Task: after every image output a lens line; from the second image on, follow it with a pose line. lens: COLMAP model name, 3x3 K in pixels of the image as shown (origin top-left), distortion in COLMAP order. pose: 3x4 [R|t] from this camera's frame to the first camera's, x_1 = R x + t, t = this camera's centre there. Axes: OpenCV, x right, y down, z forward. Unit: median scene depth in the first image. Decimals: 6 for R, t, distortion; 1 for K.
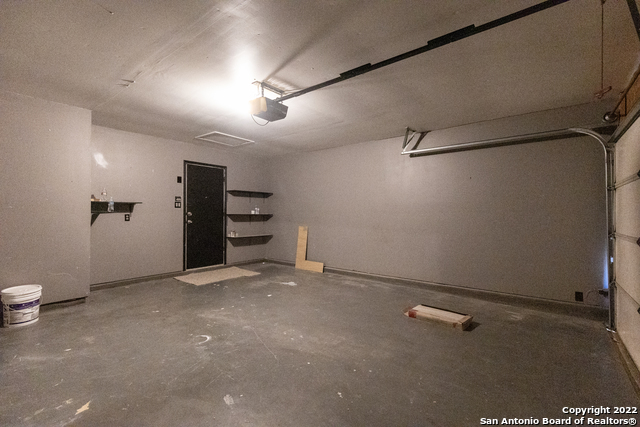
lens RADIAL K [[291.6, 0, 322.5], [0, 291.6, 210.8], [0, 0, 1]] dist [-0.004940, -0.000668]
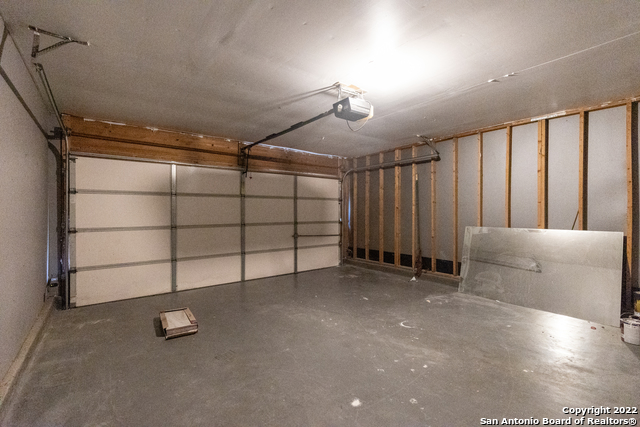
lens RADIAL K [[291.6, 0, 321.0], [0, 291.6, 213.7], [0, 0, 1]] dist [-0.004940, -0.000668]
pose [[-0.969703, -0.006307, 0.244205, -0.332568], [-0.006159, 0.999980, 0.001369, 0.000296], [-0.244209, -0.000177, -0.969723, 2.031230]]
